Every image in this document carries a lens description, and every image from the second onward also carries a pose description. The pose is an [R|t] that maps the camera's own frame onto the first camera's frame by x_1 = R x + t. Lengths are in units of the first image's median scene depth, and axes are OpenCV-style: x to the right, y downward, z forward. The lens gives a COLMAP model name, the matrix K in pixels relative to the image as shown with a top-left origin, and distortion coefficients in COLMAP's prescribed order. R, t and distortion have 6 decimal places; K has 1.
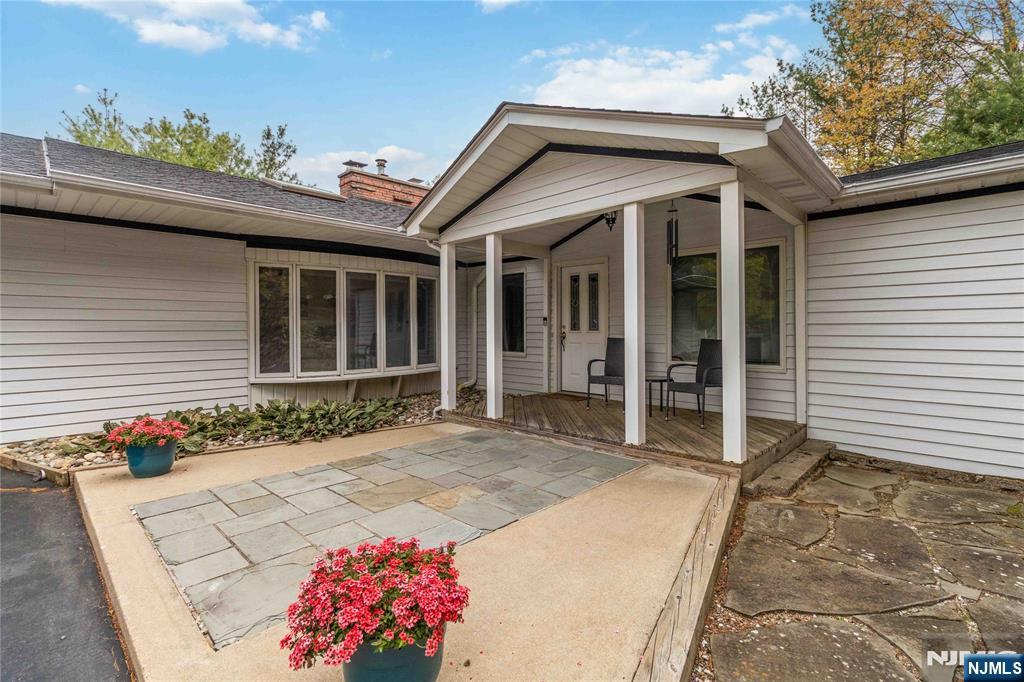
lens RADIAL K [[463.0, 0, 512.0], [0, 463.0, 341.0], [0, 0, 1]] dist [0.000821, 0.000331]
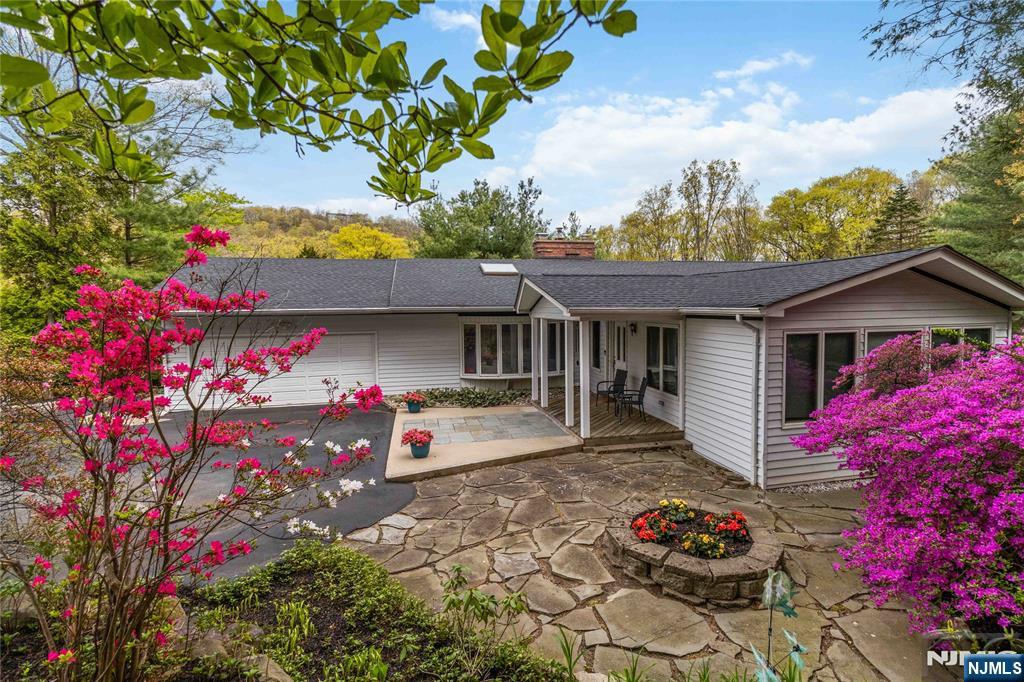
lens RADIAL K [[463.0, 0, 512.0], [0, 463.0, 341.0], [0, 0, 1]] dist [0.000821, 0.000331]
pose [[0.828496, 0.038218, -0.558689, 0.793351], [-0.007264, 0.998318, 0.057521, -0.195599], [0.559948, -0.043597, 0.827380, -0.615556]]
